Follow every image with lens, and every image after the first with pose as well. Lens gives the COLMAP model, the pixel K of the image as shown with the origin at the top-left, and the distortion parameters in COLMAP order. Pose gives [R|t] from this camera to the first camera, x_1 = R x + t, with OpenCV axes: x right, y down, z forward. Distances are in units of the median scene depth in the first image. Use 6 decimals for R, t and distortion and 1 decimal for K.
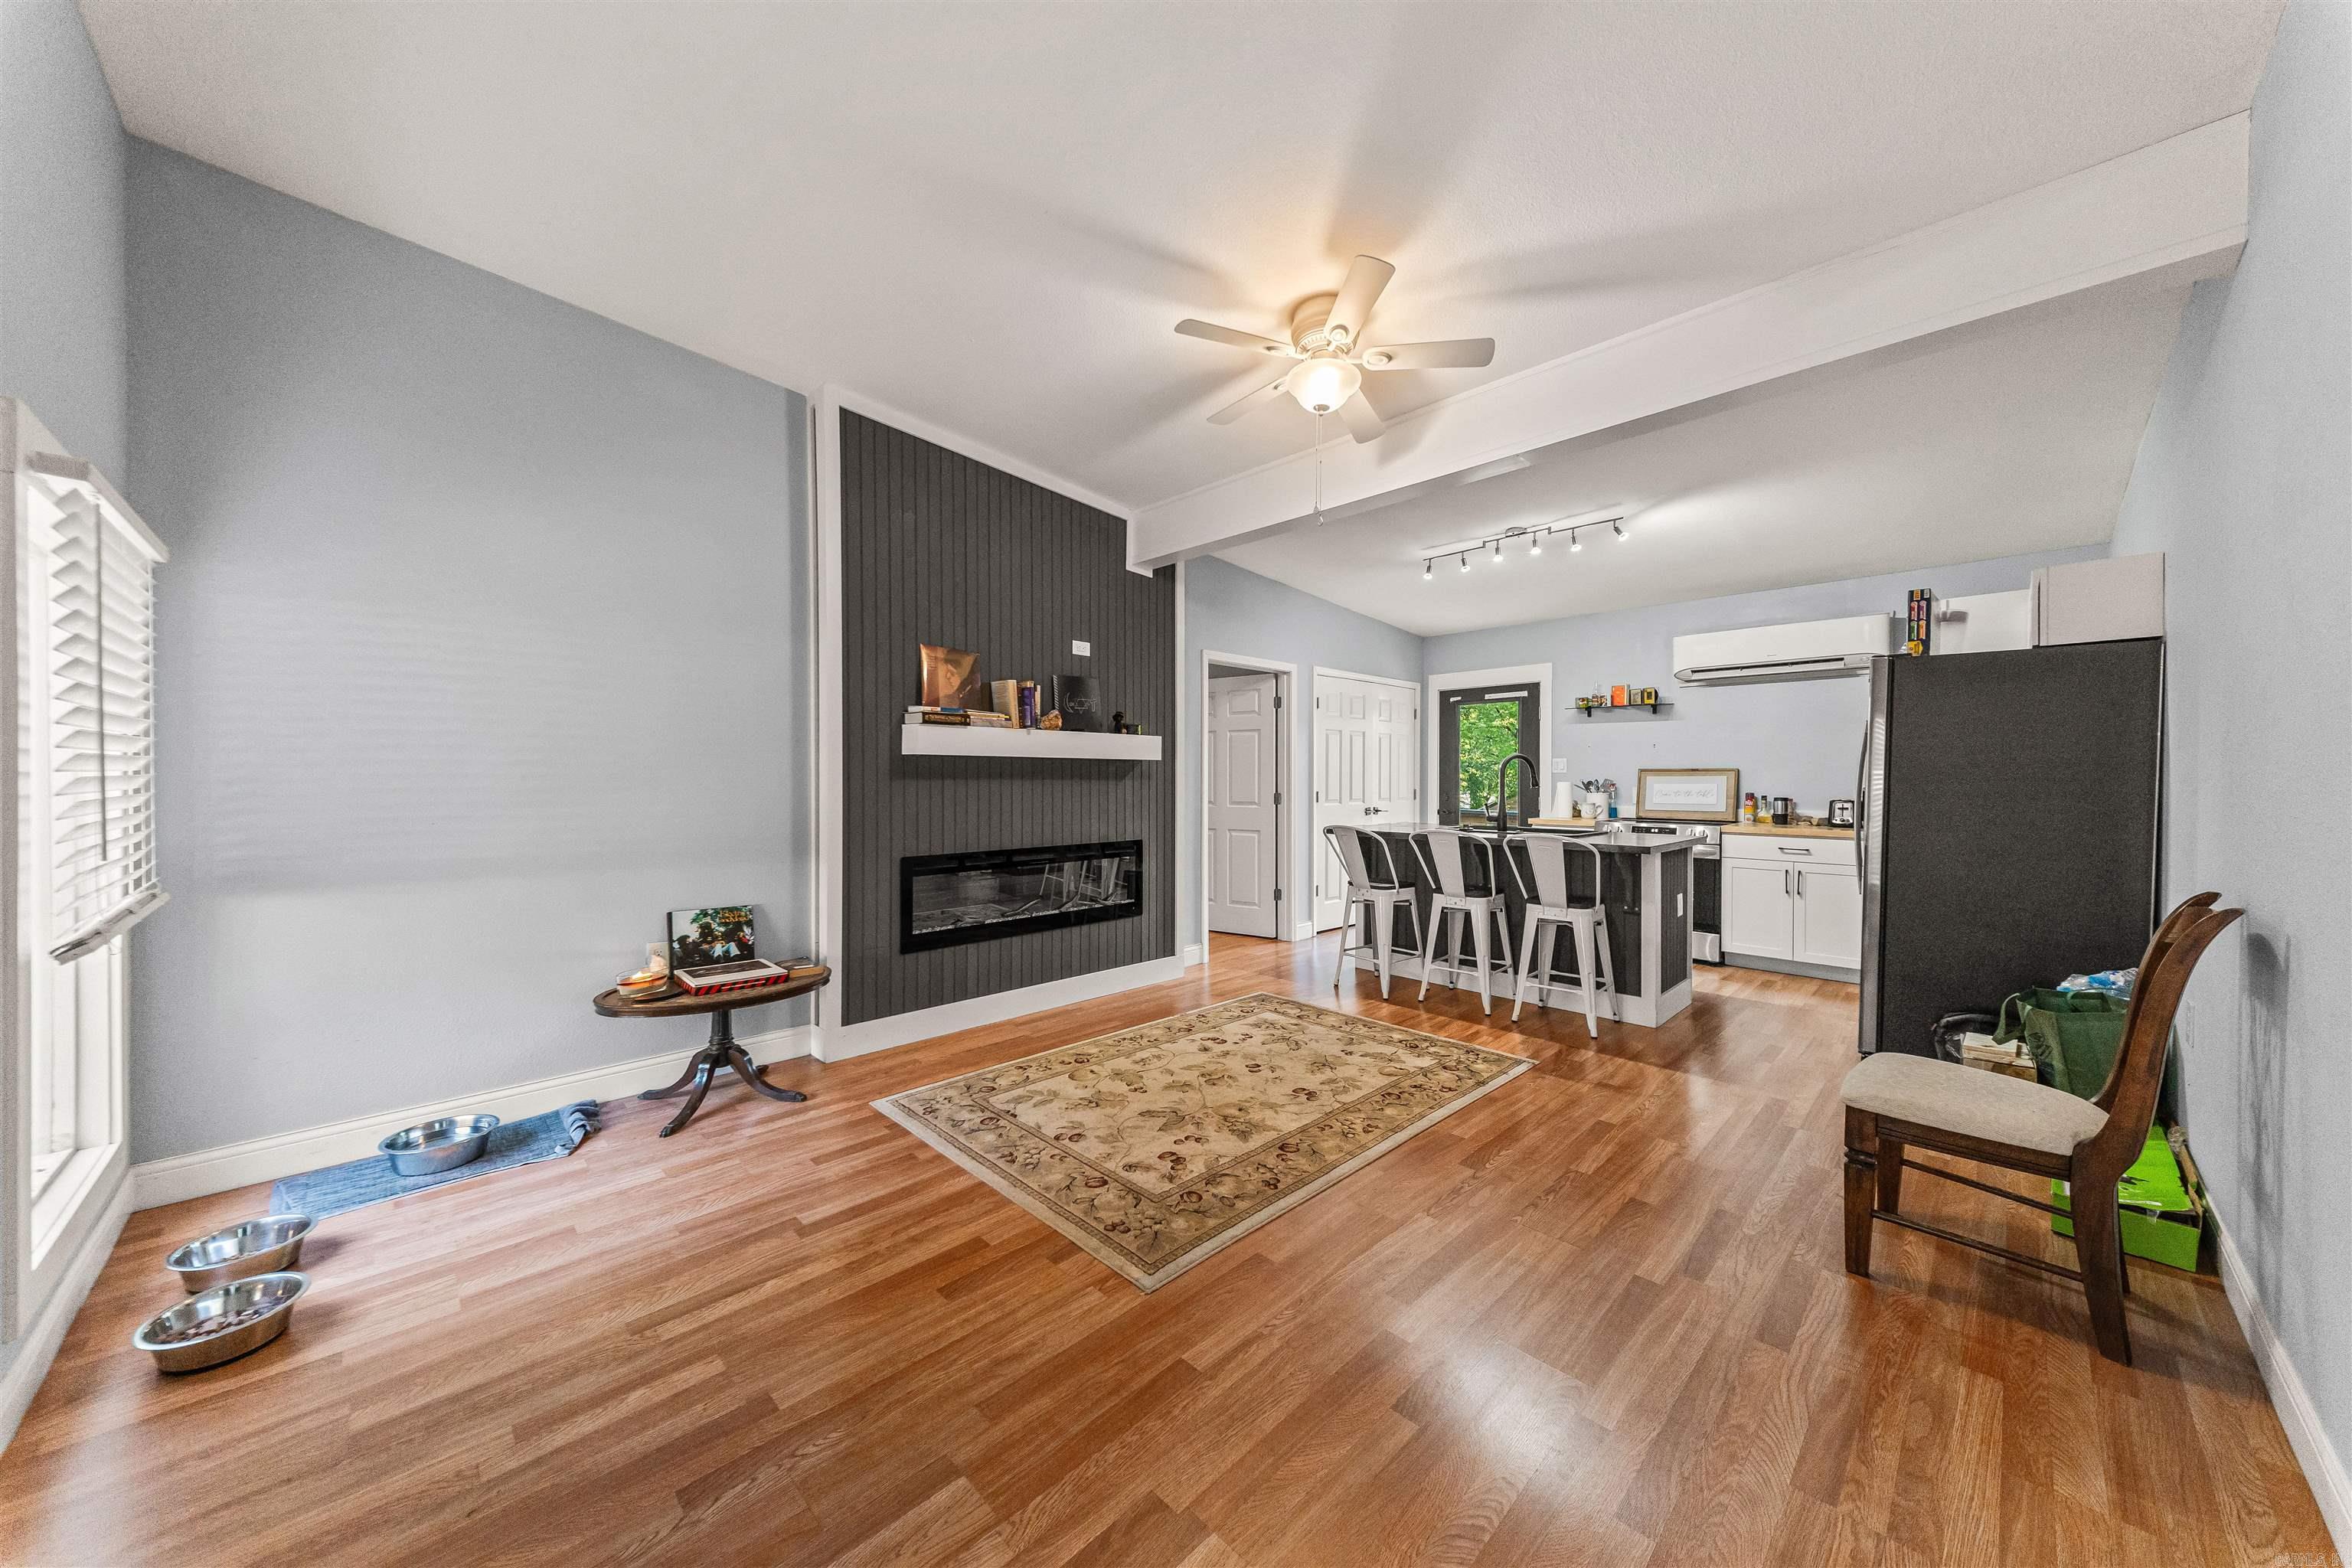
lens RADIAL K [[809.3, 0, 1181.9], [0, 809.3, 762.7], [0, 0, 1]] dist [0.015593, 0.000029]
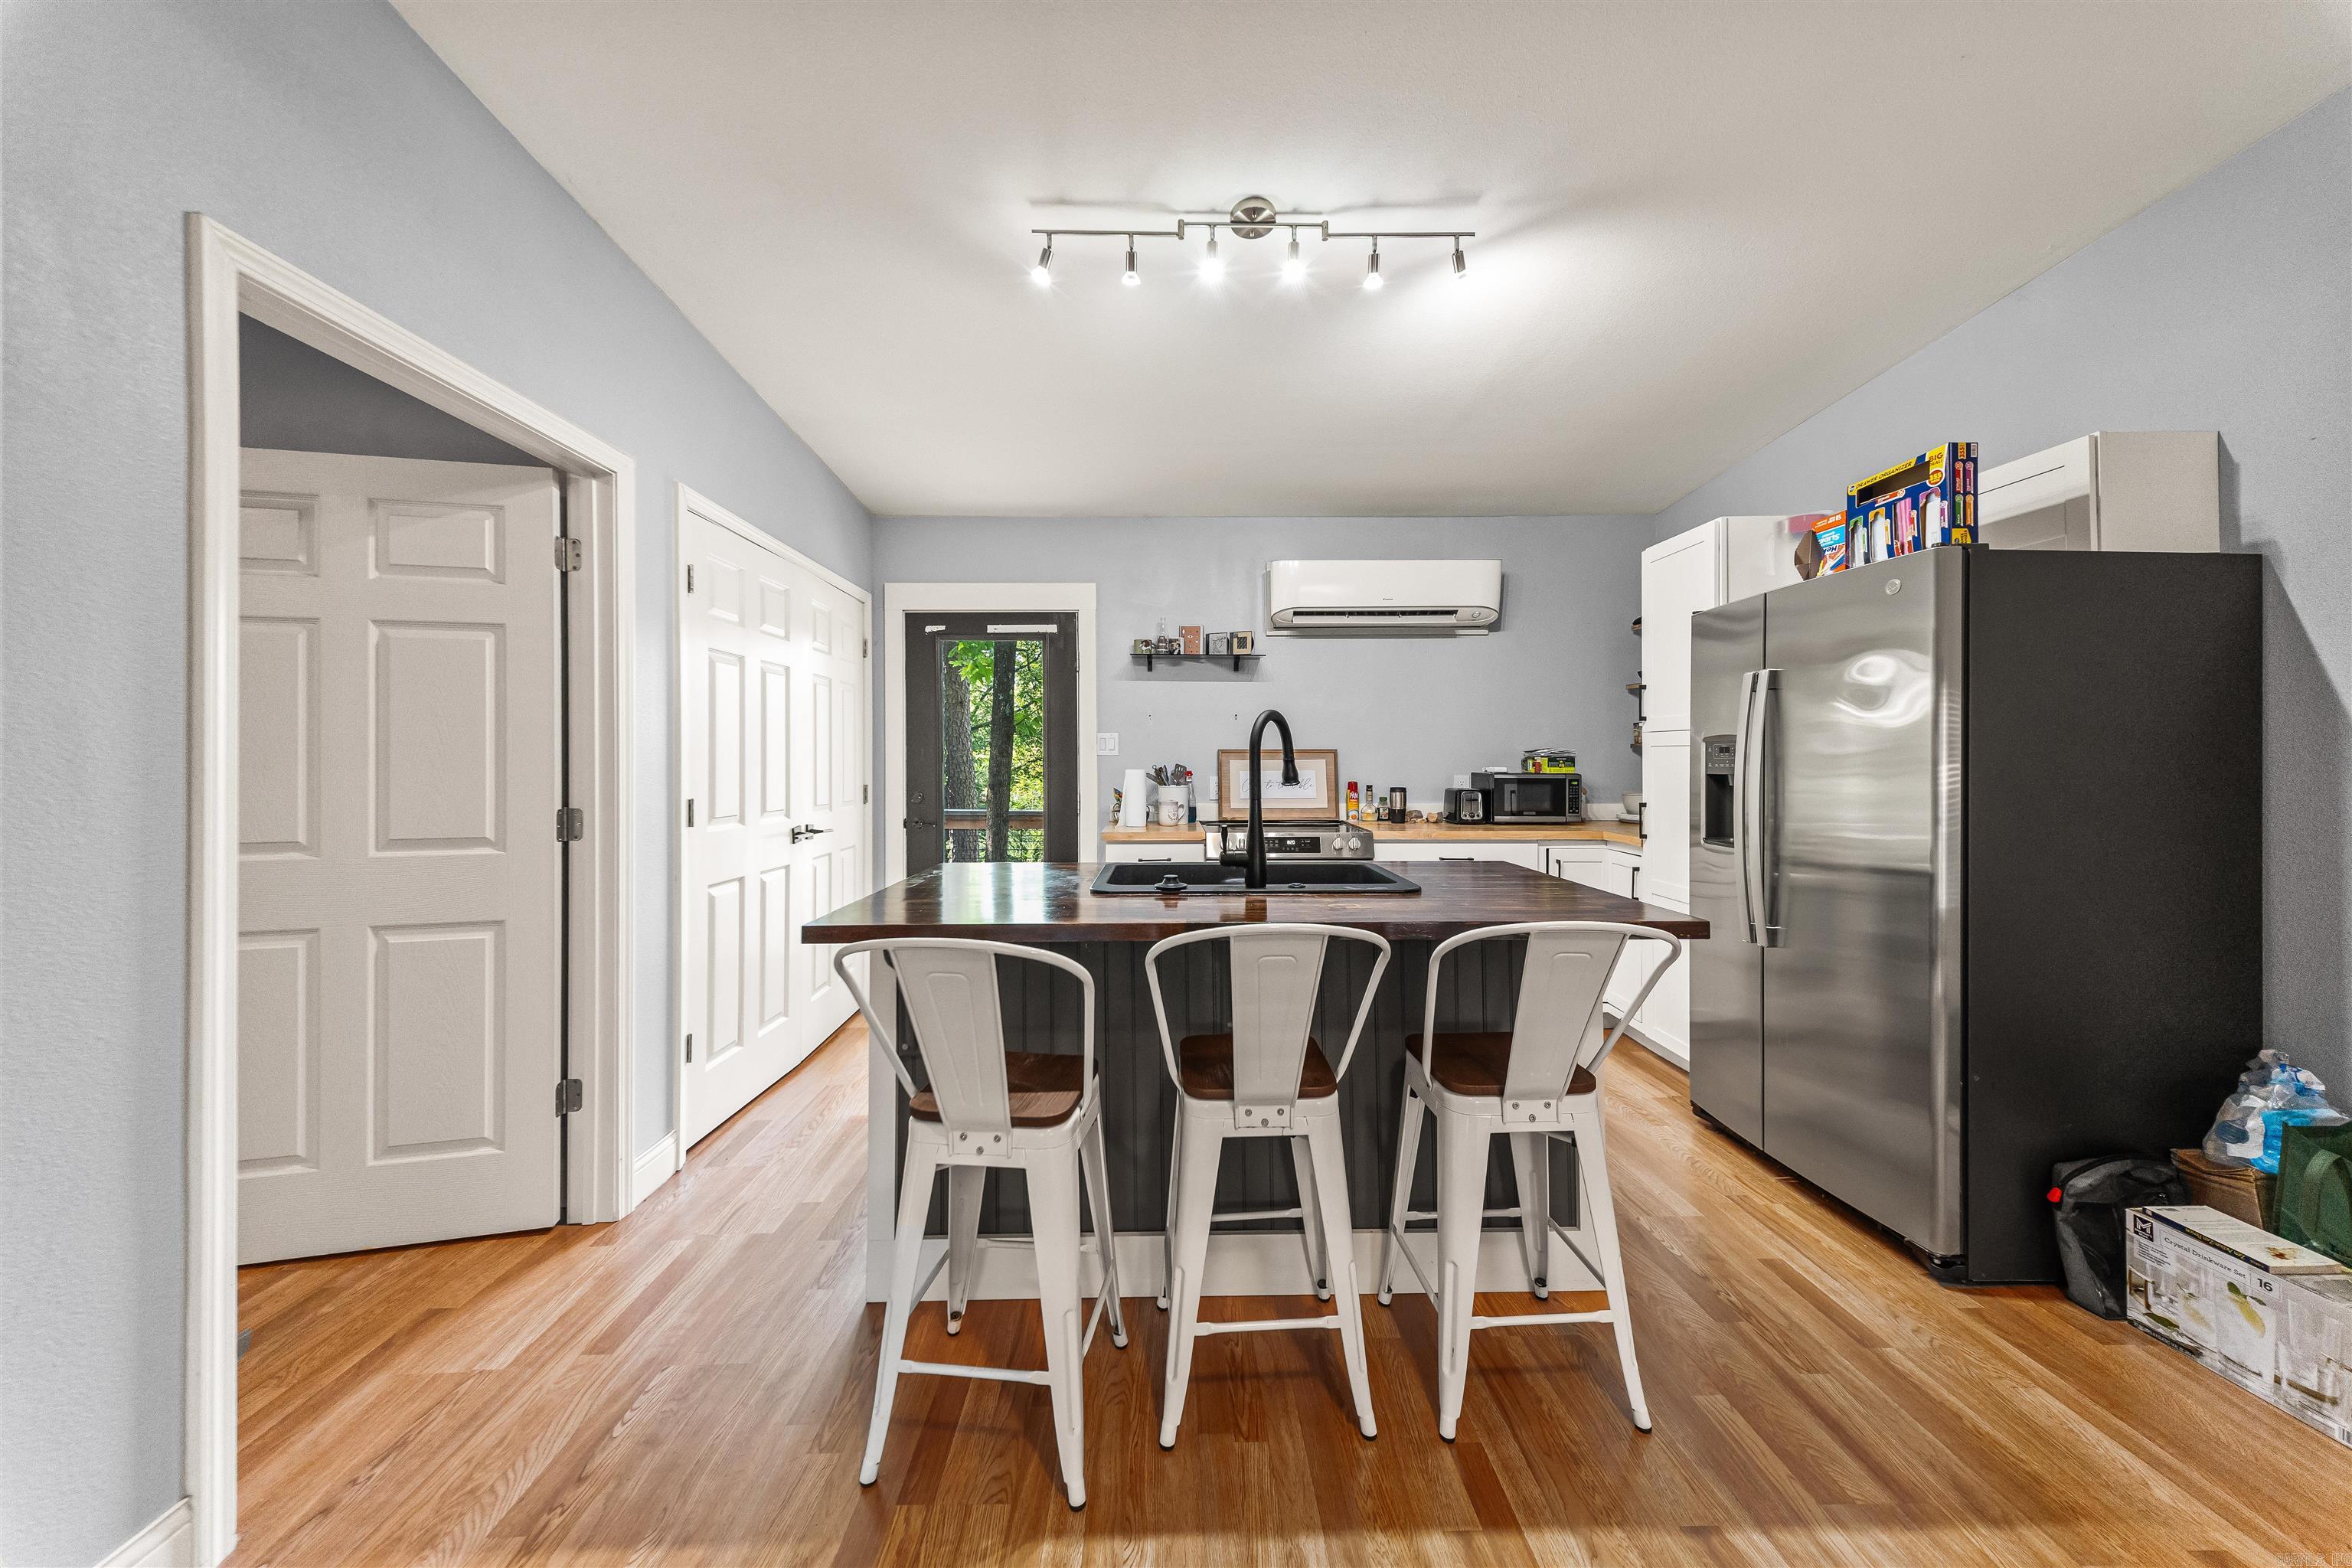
lens RADIAL K [[809.3, 0, 1181.9], [0, 809.3, 762.7], [0, 0, 1]] dist [0.015593, 0.000029]
pose [[0.687113, -0.003568, 0.726541, 0.042233], [-0.008869, 0.999872, 0.013298, 0.009881], [-0.726496, -0.015581, 0.686994, 0.550940]]
